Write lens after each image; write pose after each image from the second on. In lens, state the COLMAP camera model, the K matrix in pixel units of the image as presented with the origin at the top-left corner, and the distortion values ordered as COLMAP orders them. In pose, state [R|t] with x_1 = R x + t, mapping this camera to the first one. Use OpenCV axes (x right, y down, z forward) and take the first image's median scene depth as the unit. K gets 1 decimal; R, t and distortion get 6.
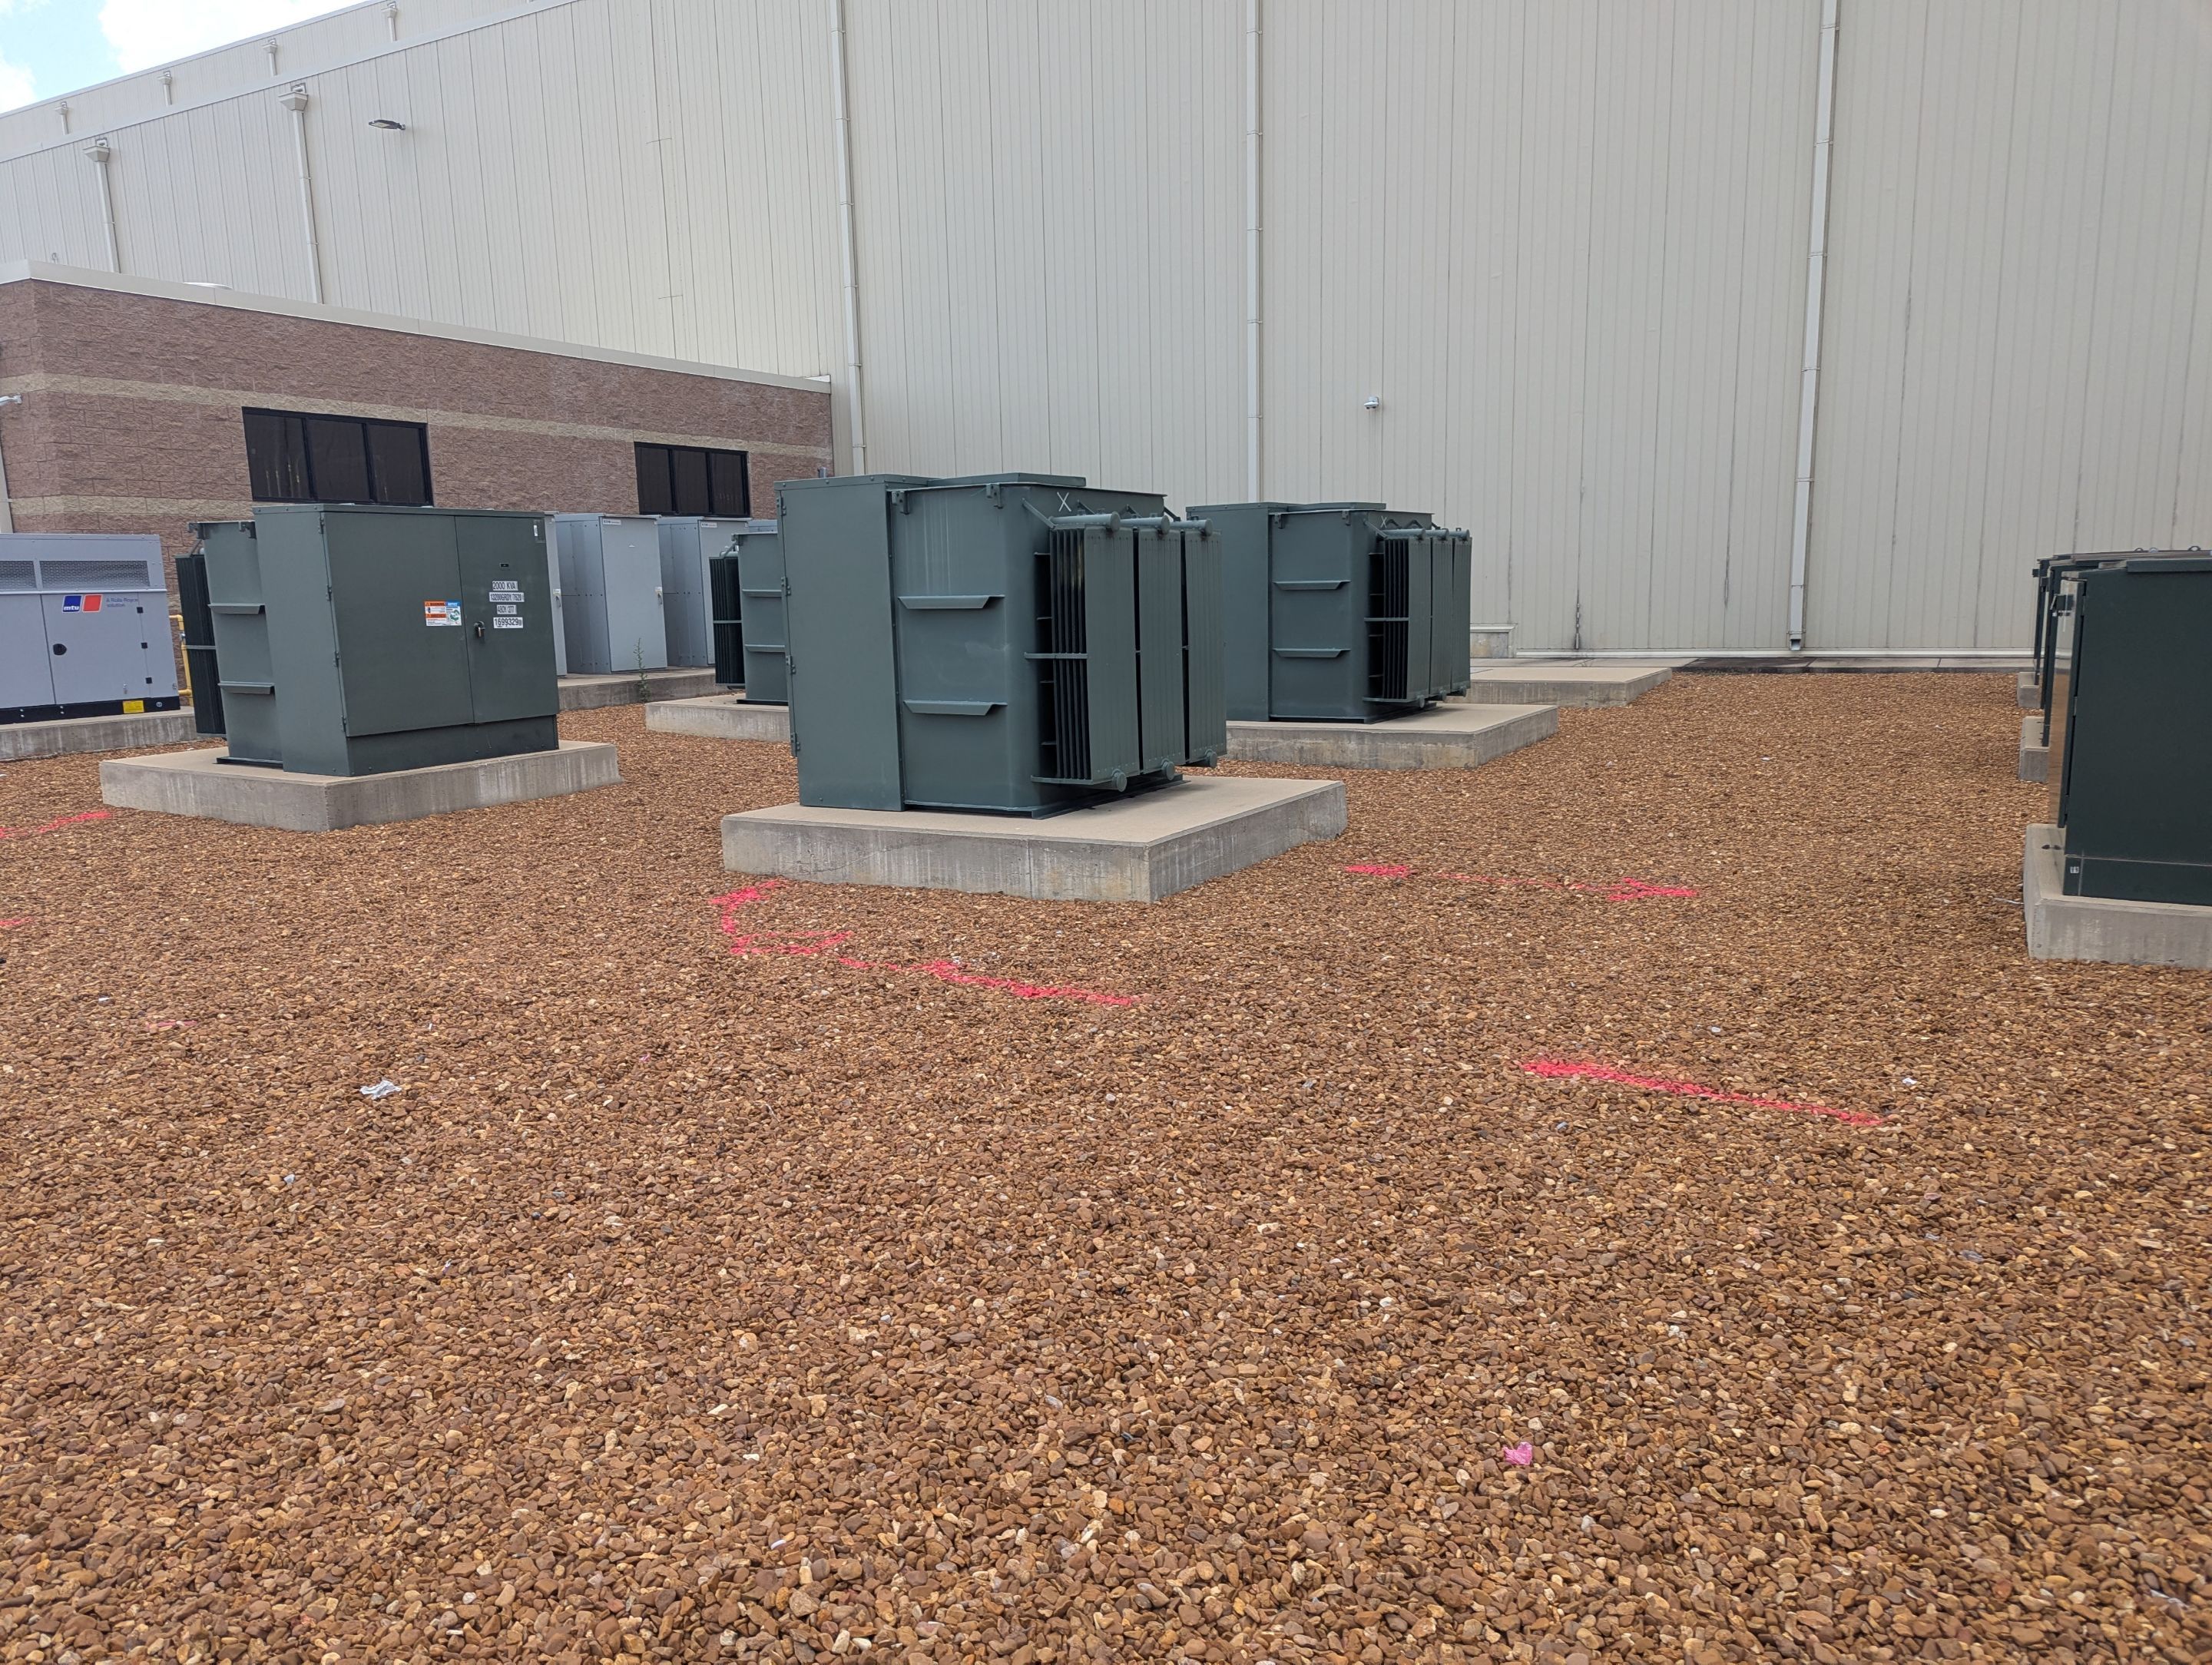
lens RADIAL K [[1559.2, 0, 1074.7], [0, 1559.2, 835.2], [0, 0, 1]] dist [0.077193, -0.072882]
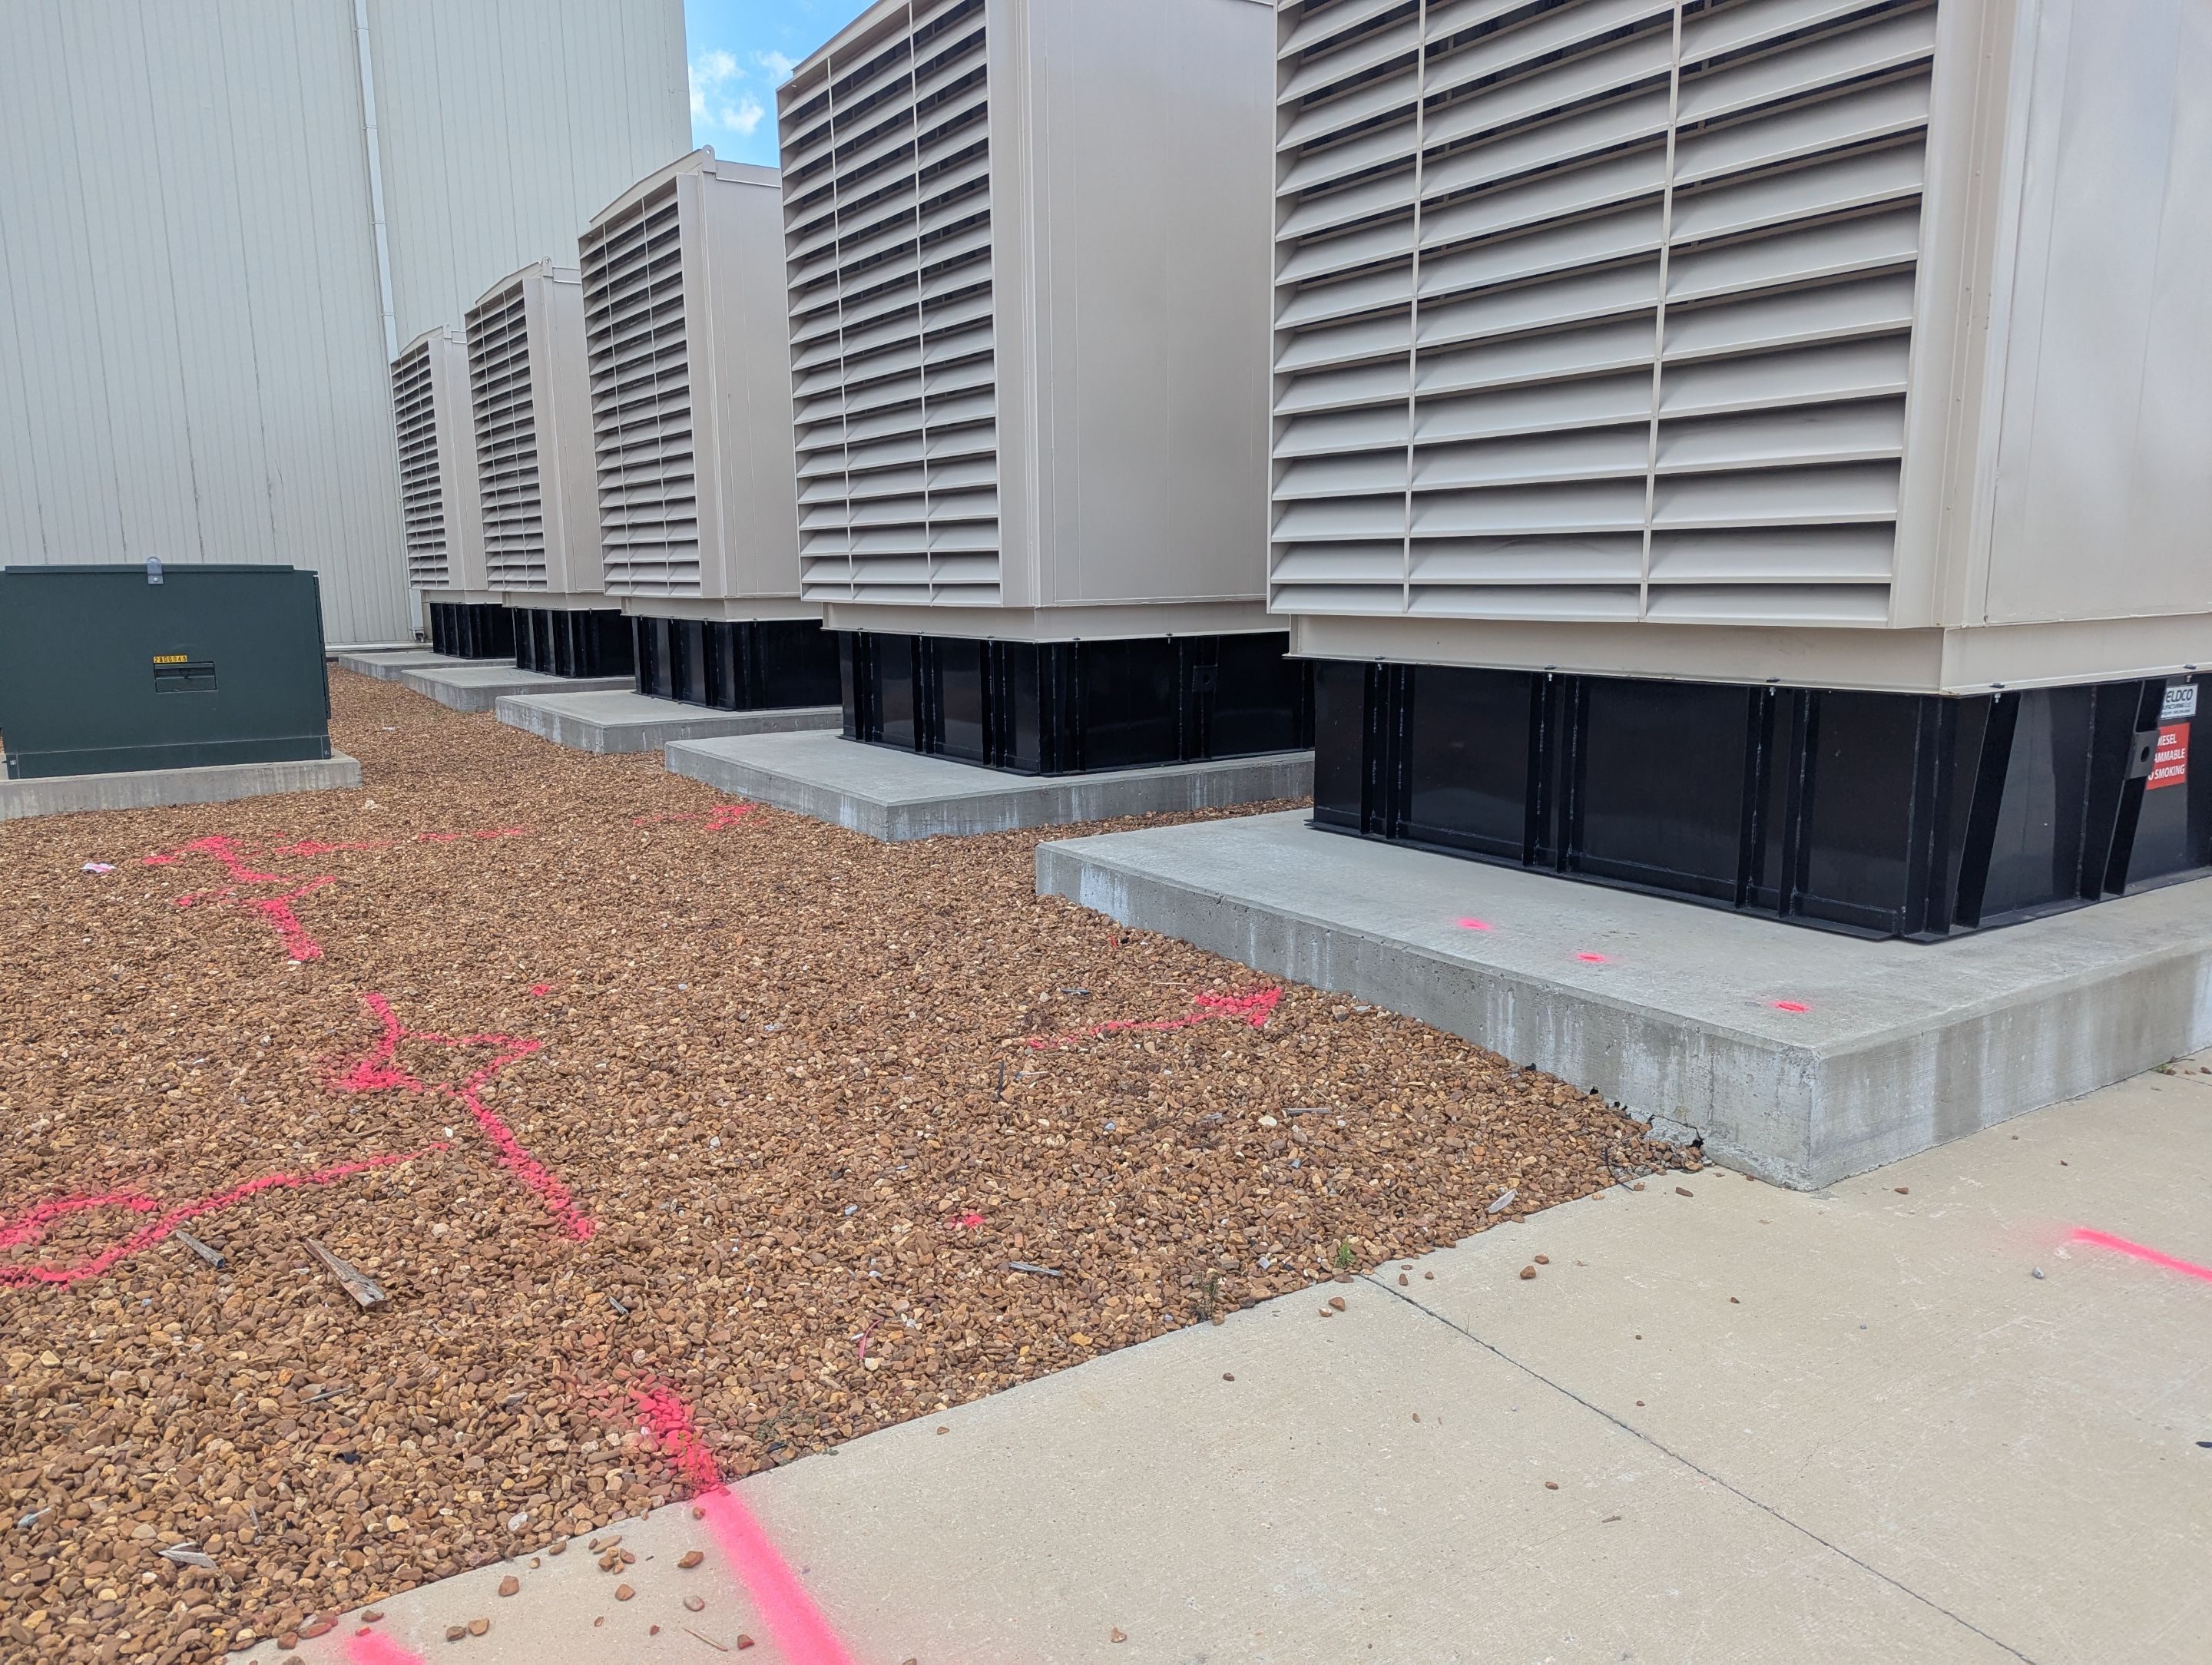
lens RADIAL K [[1552.9, 0, 1072.5], [0, 1552.9, 834.6], [0, 0, 1]] dist [0.066564, -0.055580]
pose [[0.452048, -0.136303, 0.881518, -0.174932], [0.150548, 0.985737, 0.075215, 0.080595], [-0.879197, 0.098710, 0.466121, -0.393396]]
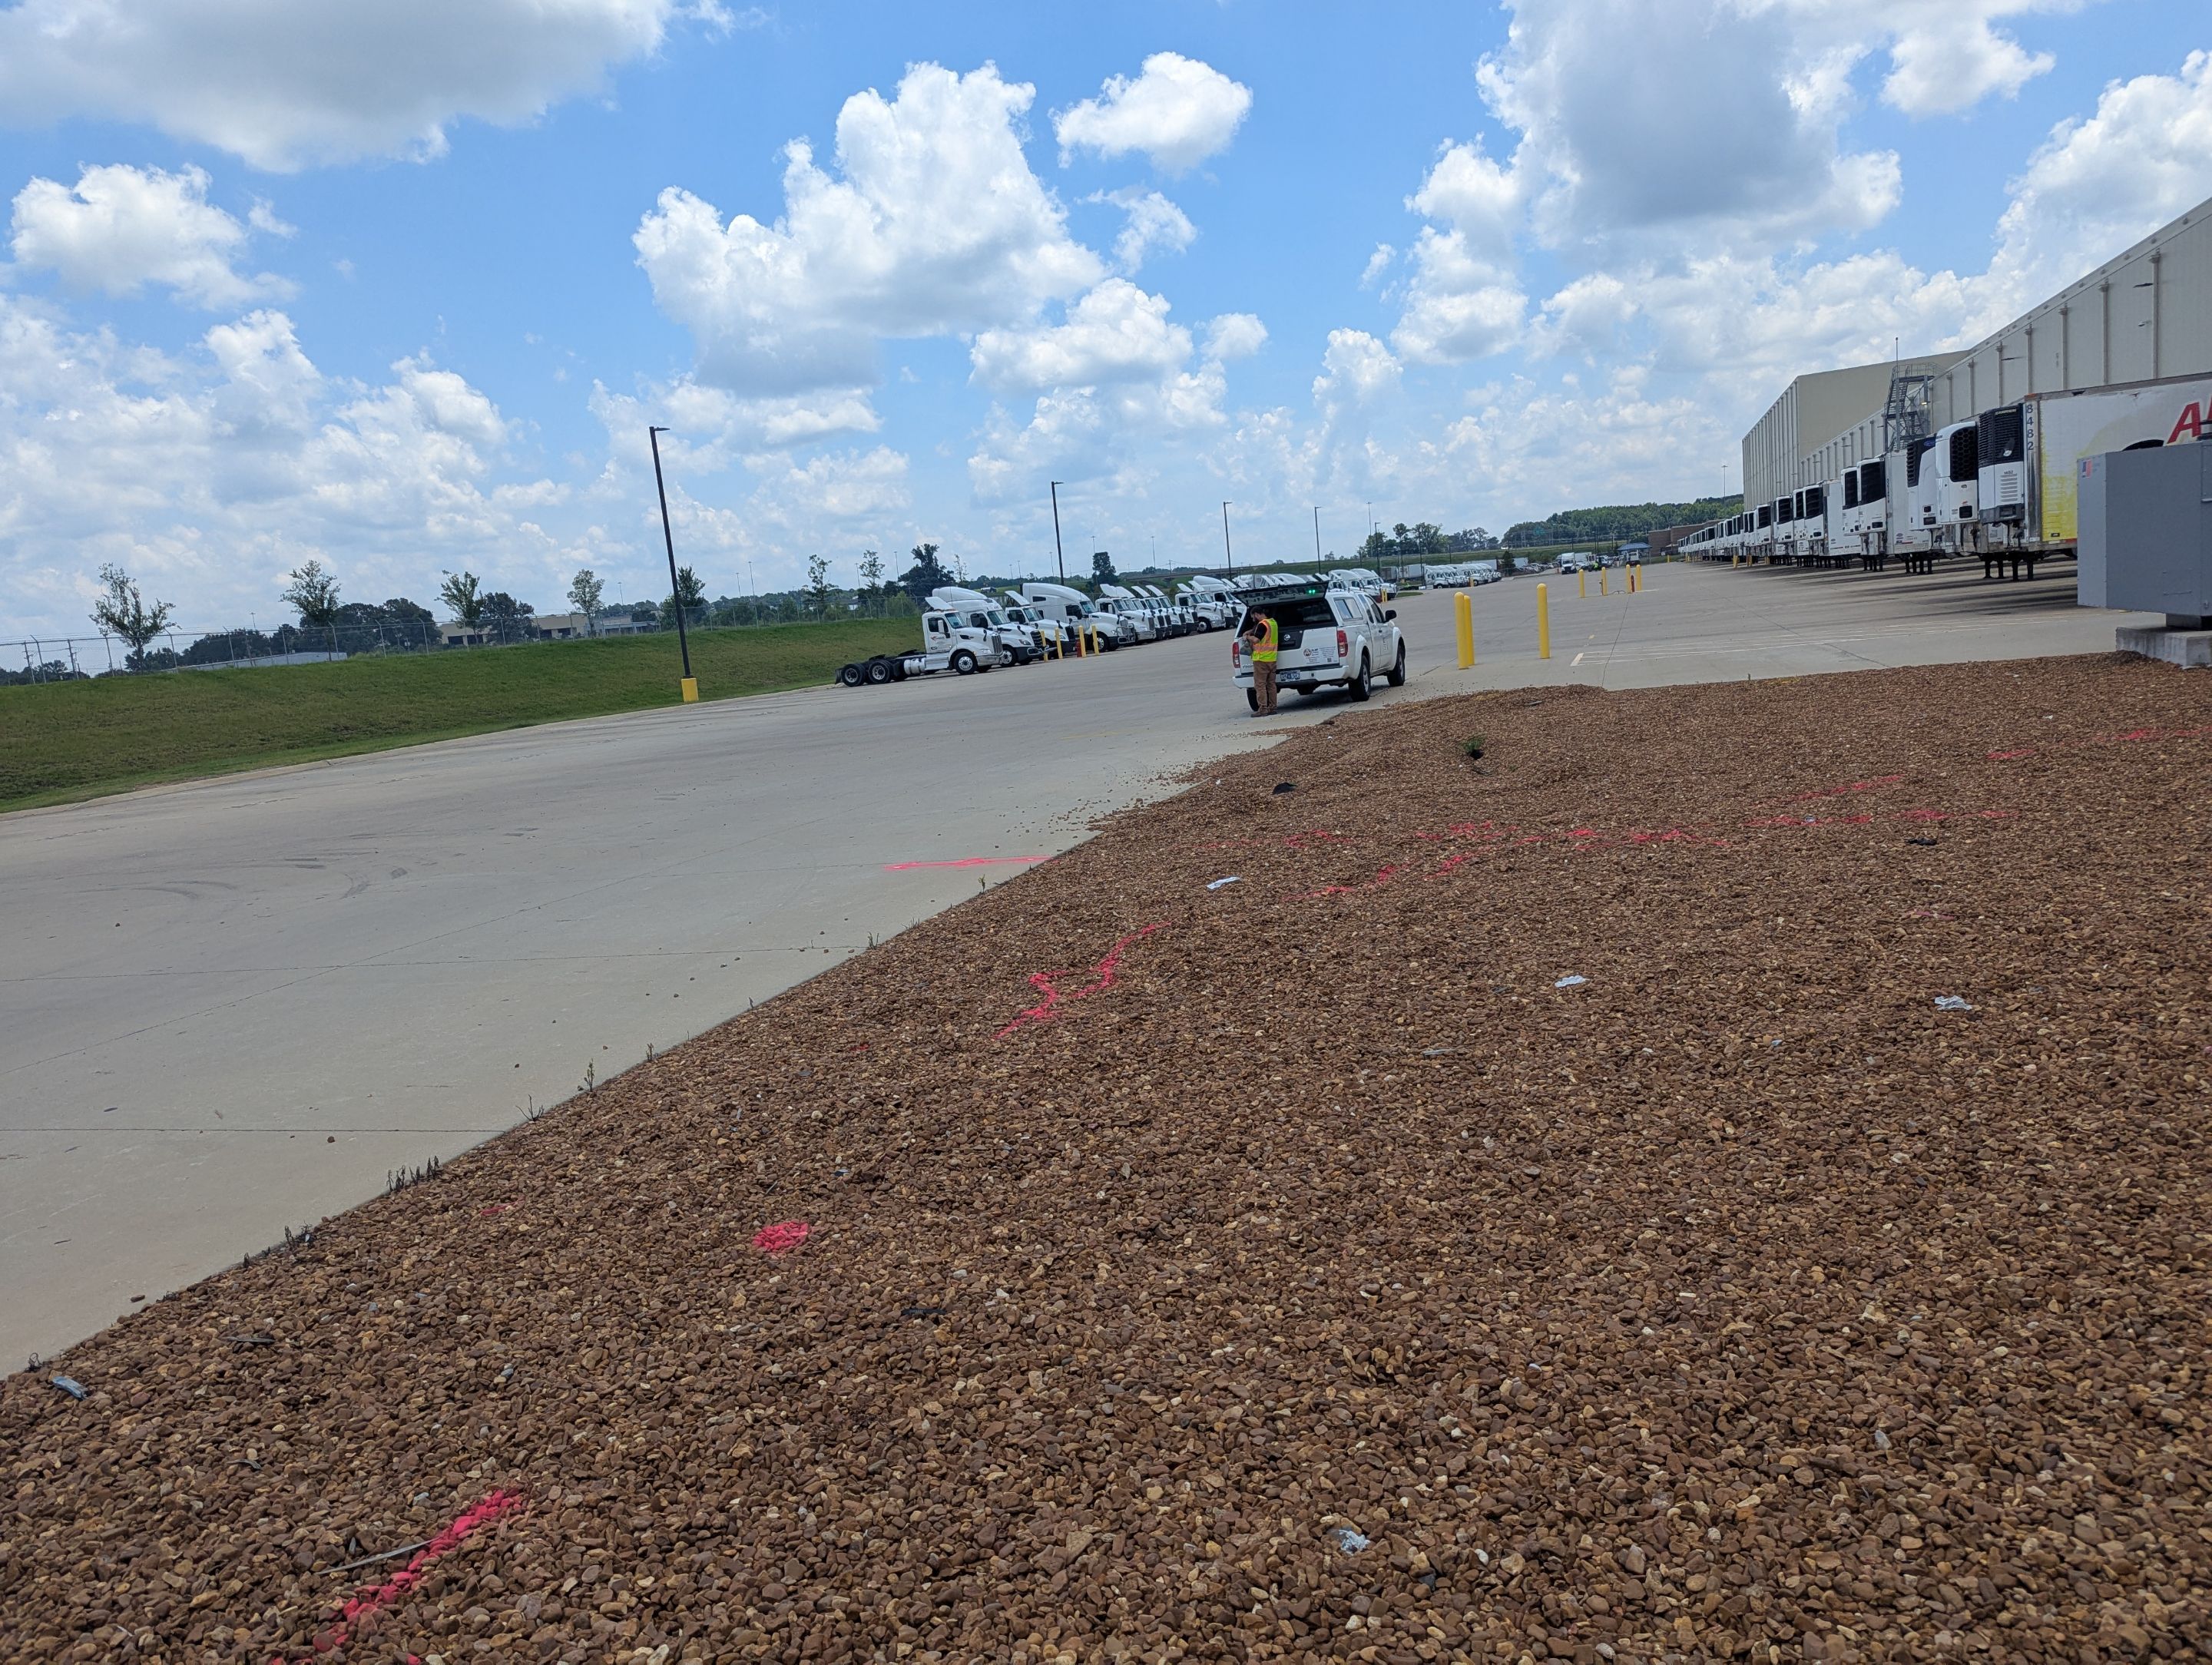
lens RADIAL K [[1561.2, 0, 1101.8], [0, 1561.2, 821.9], [0, 0, 1]] dist [0.080841, -0.069647]
pose [[0.210128, 0.132971, -0.968589, 0.229003], [-0.071664, 0.990138, 0.120382, -0.023438], [0.975044, 0.044118, 0.217585, 0.104473]]
